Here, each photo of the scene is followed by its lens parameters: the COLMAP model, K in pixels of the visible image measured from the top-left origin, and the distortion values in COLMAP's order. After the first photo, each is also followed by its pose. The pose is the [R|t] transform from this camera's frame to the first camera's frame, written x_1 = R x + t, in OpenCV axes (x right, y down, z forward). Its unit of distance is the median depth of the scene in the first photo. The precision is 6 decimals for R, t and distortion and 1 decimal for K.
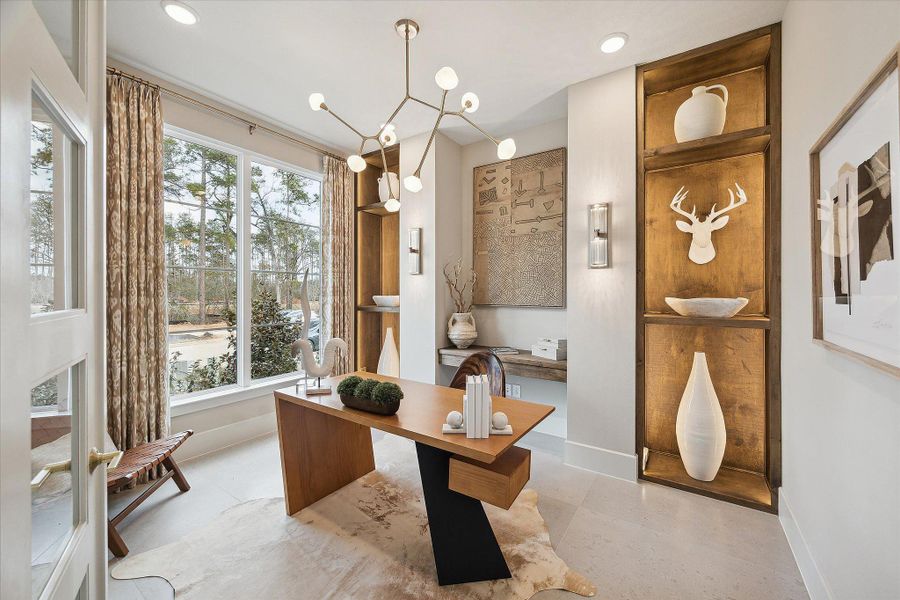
lens RADIAL K [[357.7, 0, 450.6], [0, 357.7, 296.0], [0, 0, 1]] dist [-0.000632, -0.001096]
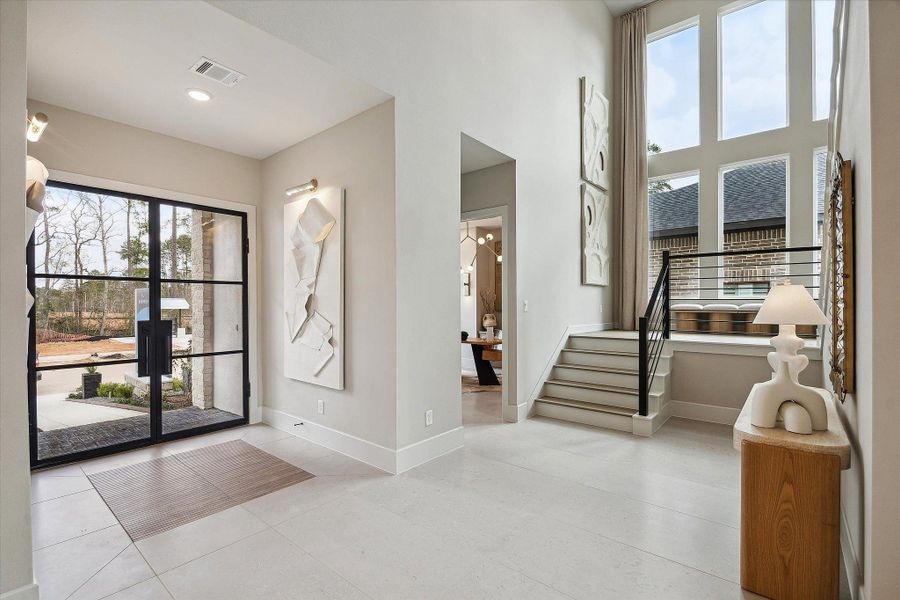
lens RADIAL K [[412.5, 0, 449.3], [0, 412.5, 302.8], [0, 0, 1]] dist [-0.002303, -0.000052]
pose [[0.995798, -0.002046, -0.091559, 0.020730], [0.001937, 0.999997, -0.001286, -0.014248], [0.091562, 0.001104, 0.995799, -1.426848]]
